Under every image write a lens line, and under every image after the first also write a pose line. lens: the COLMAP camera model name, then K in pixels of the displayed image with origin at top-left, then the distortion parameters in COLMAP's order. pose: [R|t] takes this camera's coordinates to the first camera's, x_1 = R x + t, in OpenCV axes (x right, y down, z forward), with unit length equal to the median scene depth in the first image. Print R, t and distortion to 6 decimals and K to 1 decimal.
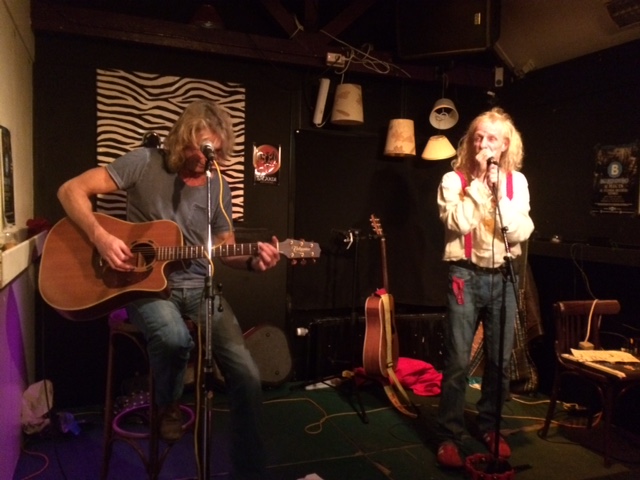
lens RADIAL K [[449.3, 0, 319.3], [0, 449.3, 232.6], [0, 0, 1]] dist [-0.009049, -0.041421]
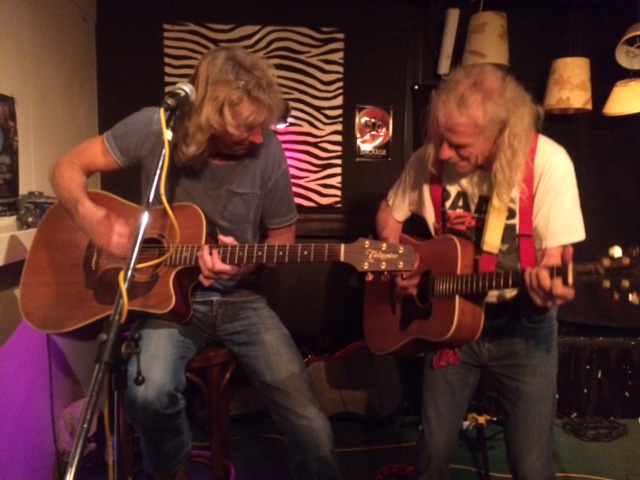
lens RADIAL K [[449.3, 0, 319.3], [0, 449.3, 232.6], [0, 0, 1]] dist [-0.009049, -0.041421]
pose [[0.948747, 0.023004, -0.315199, 0.043612], [-0.011915, 0.999242, 0.037061, -0.009978], [0.315813, -0.031406, 0.948302, 0.250706]]
